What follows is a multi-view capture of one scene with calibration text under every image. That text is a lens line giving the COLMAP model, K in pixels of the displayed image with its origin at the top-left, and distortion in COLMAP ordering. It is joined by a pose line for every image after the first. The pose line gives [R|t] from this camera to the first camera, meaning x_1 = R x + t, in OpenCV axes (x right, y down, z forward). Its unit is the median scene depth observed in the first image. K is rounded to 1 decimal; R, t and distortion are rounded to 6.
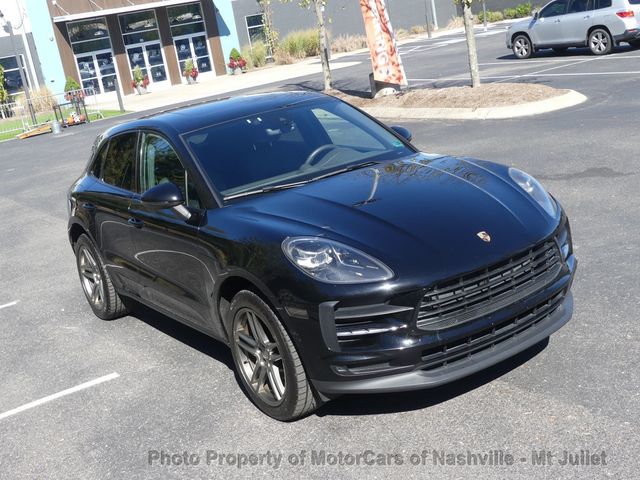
lens RADIAL K [[811.2, 0, 323.0], [0, 811.2, 237.7], [0, 0, 1]] dist [-0.022618, 0.000000]
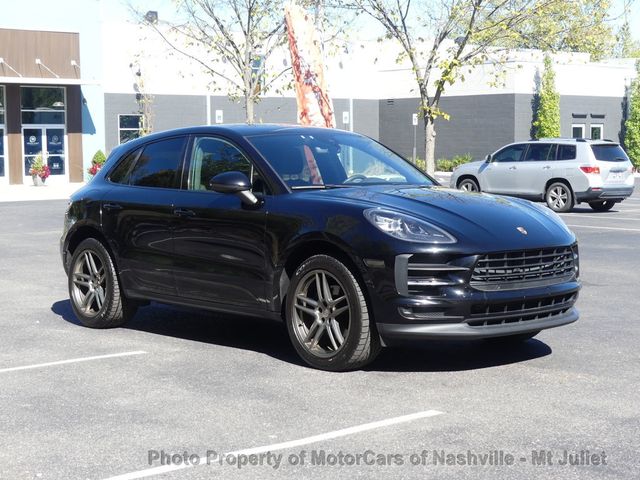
lens RADIAL K [[1132.1, 0, 323.1], [0, 1132.1, 241.3], [0, 0, 1]] dist [-0.013148, 0.000000]
pose [[0.979522, 0.145884, 0.138762, -0.066471], [-0.116213, 0.972460, -0.202028, 0.078620], [-0.164414, 0.181765, 0.969500, -0.124066]]
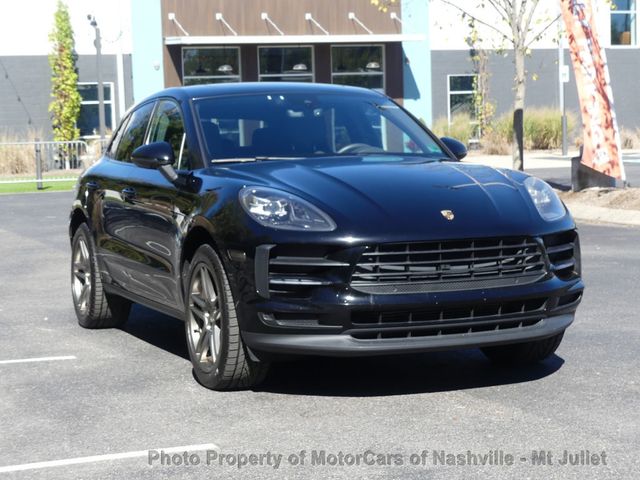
lens RADIAL K [[1361.7, 0, 317.4], [0, 1361.7, 241.5], [0, 0, 1]] dist [0.034796, 0.000000]
pose [[0.968236, 0.152897, -0.197842, 0.072315], [-0.182291, 0.973227, -0.139998, 0.054336], [0.171140, 0.171616, 0.970185, -0.108089]]
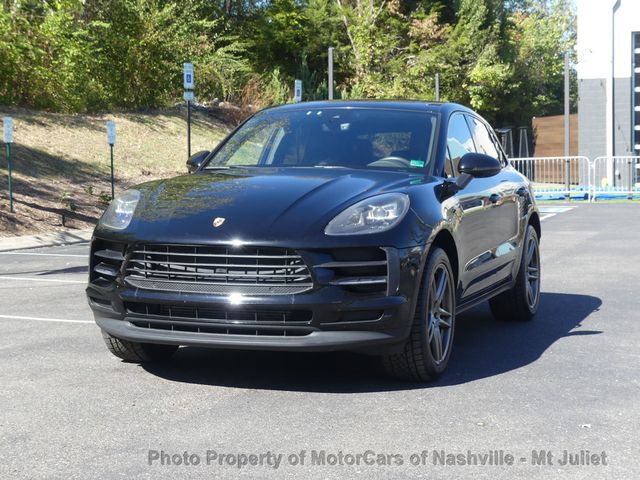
lens RADIAL K [[1237.5, 0, 324.0], [0, 1237.5, 238.3], [0, 0, 1]] dist [0.013296, 0.000000]
pose [[0.583746, 0.211836, -0.783815, 0.291239], [-0.296149, 0.954410, 0.037385, -0.015367], [0.756000, 0.210303, 0.619868, 0.028875]]
